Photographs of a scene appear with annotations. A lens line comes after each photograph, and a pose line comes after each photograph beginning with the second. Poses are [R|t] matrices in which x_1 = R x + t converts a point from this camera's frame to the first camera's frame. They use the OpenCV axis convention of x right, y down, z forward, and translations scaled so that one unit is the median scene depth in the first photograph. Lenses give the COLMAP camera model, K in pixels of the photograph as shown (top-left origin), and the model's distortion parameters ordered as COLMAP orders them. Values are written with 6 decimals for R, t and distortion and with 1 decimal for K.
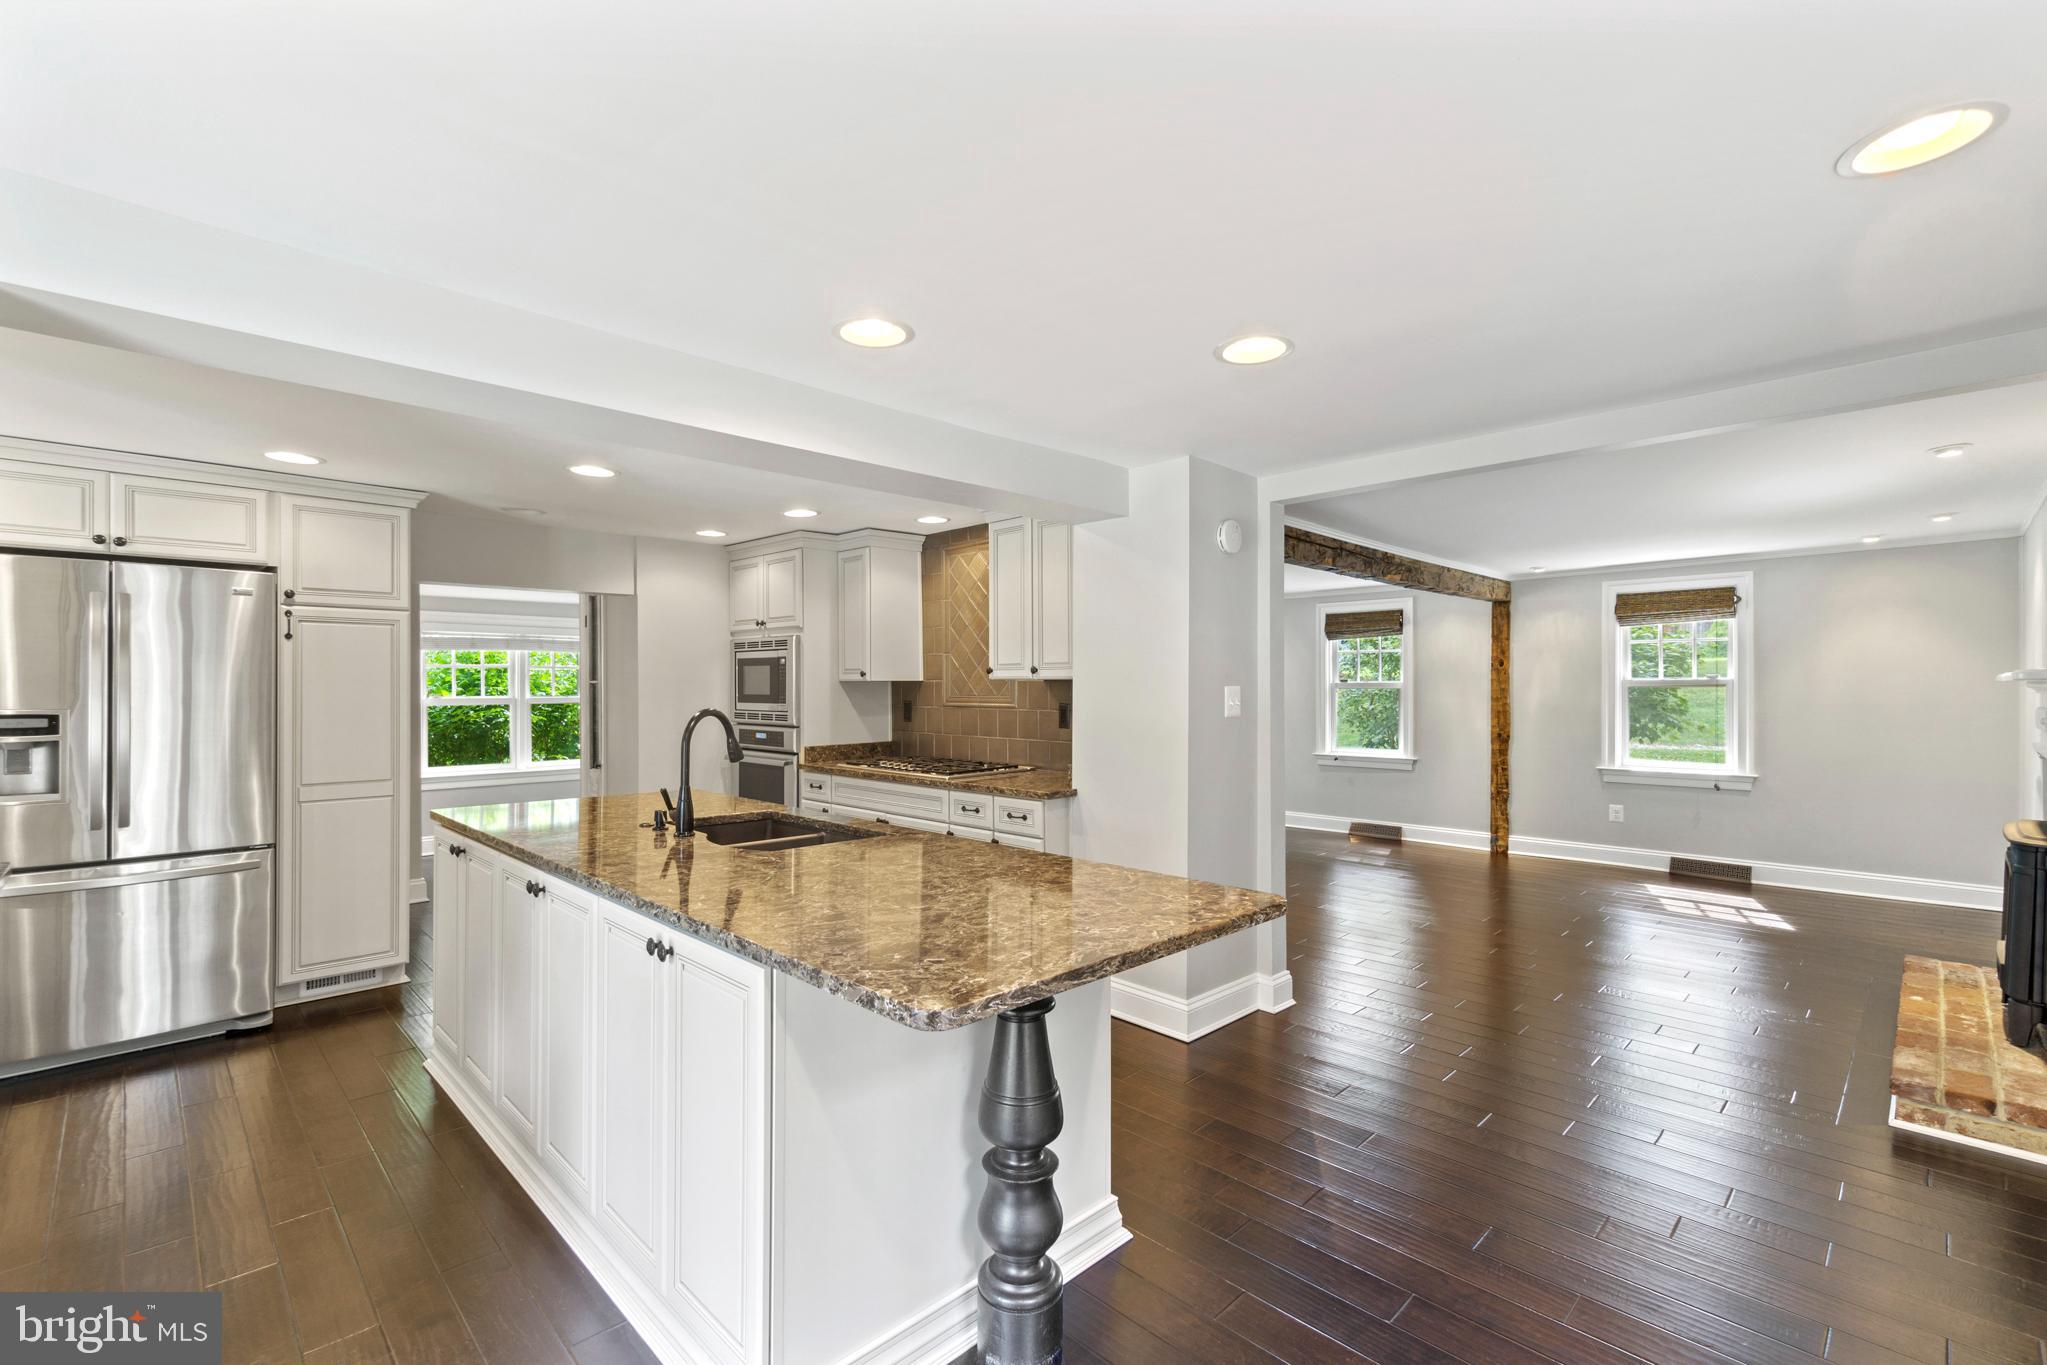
lens RADIAL K [[898.2, 0, 1022.5], [0, 898.2, 681.8], [0, 0, 1]] dist [0.009248, -0.000838]
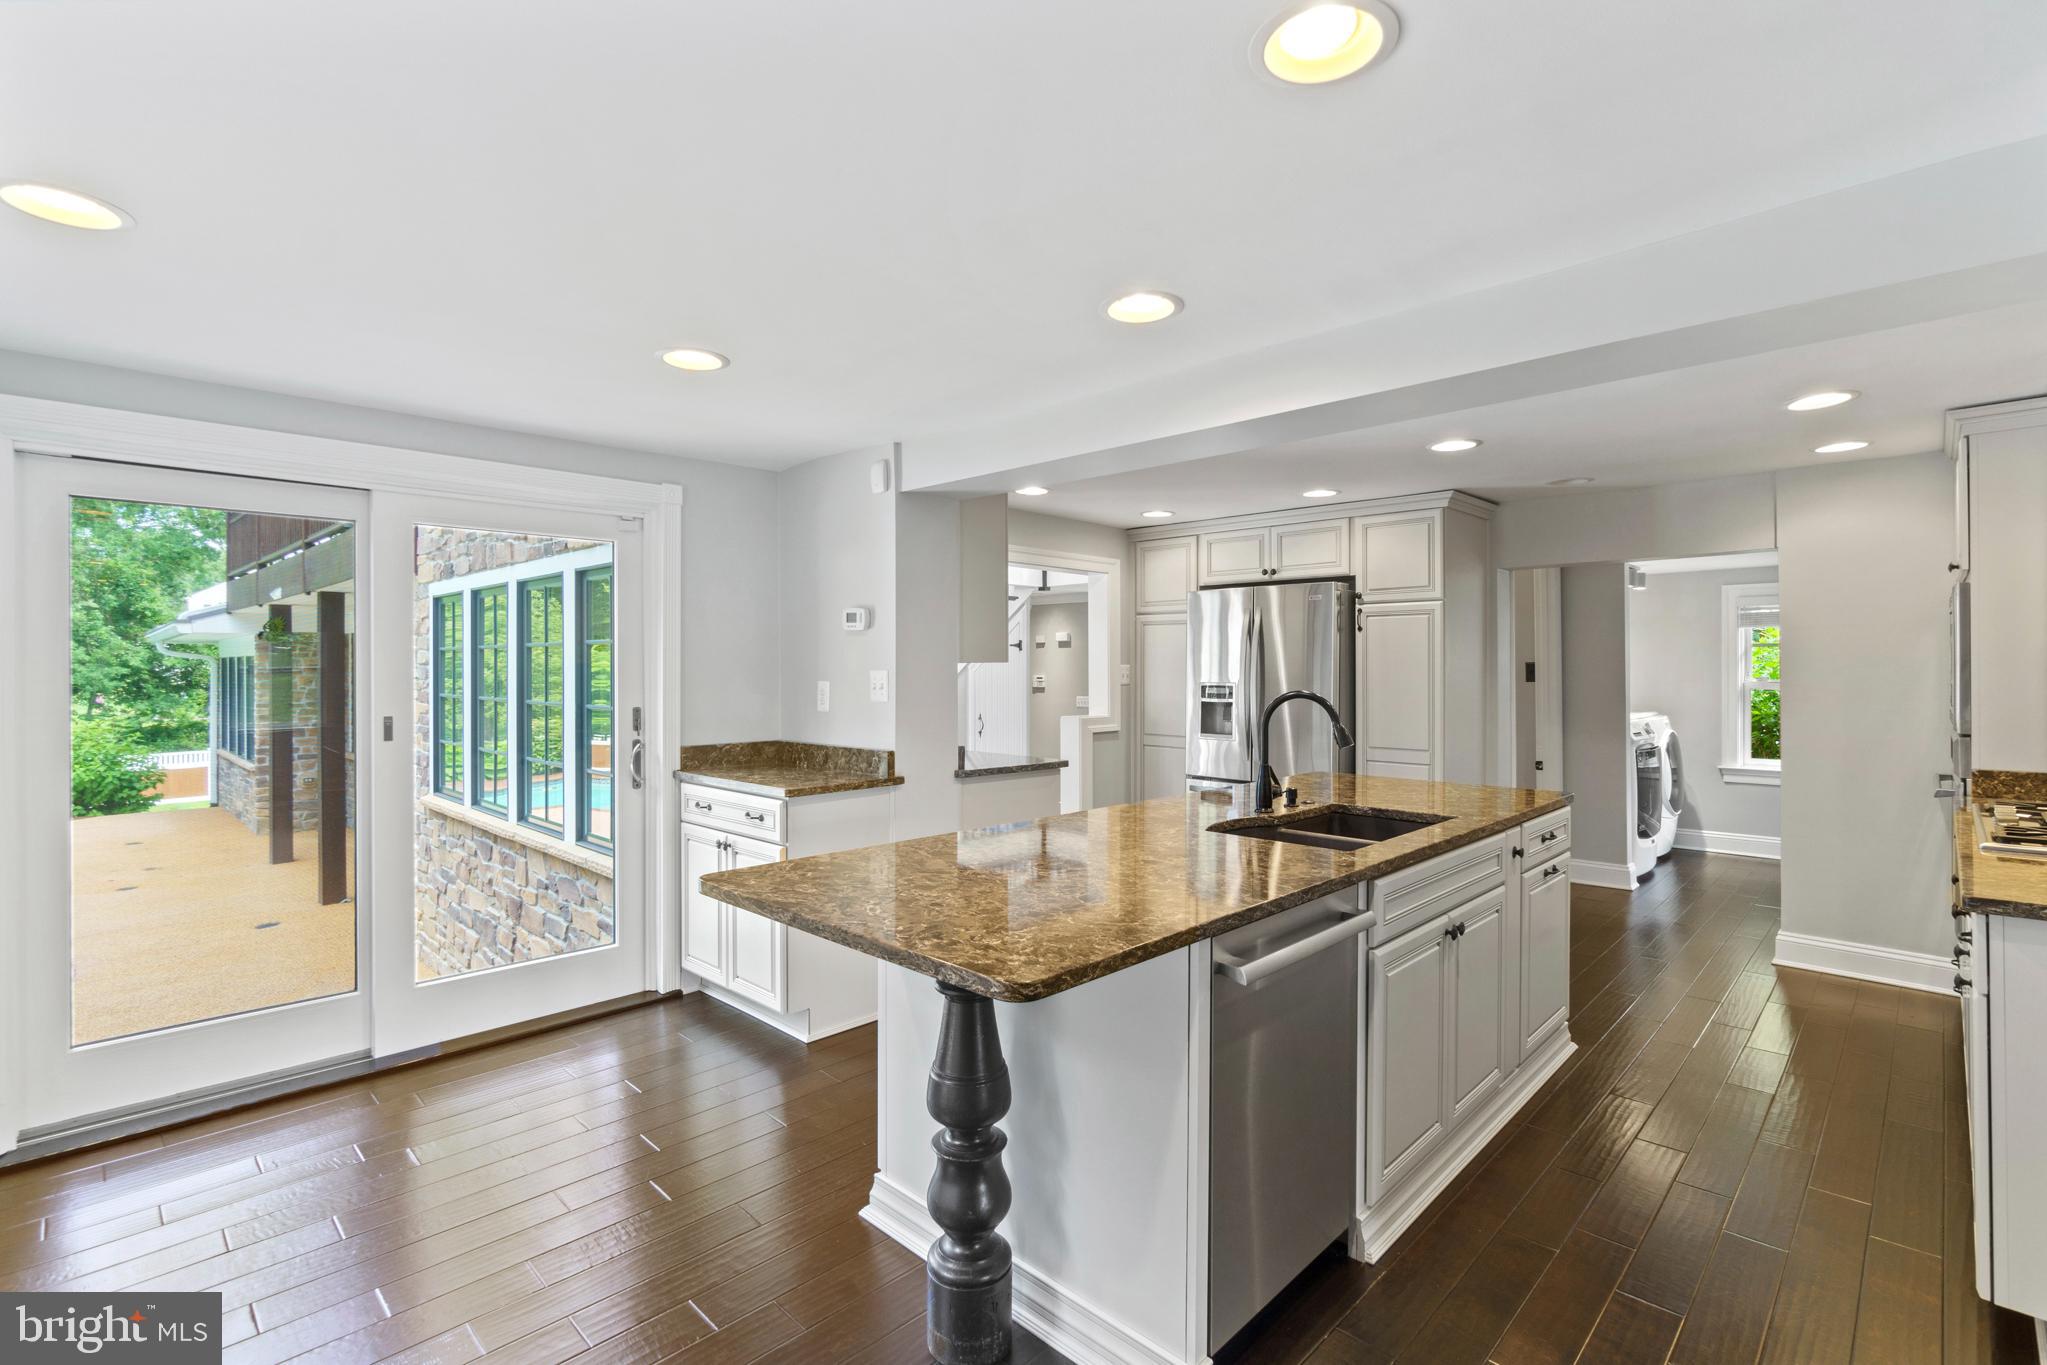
lens RADIAL K [[931.5, 0, 1022.5], [0, 931.5, 673.5], [0, 0, 1]] dist [0.001828, 0.000241]
pose [[0.013386, 0.004967, -0.999898, 0.550203], [0.001710, 0.999986, 0.004990, 0.005712], [0.999909, -0.001776, 0.013378, 0.563259]]
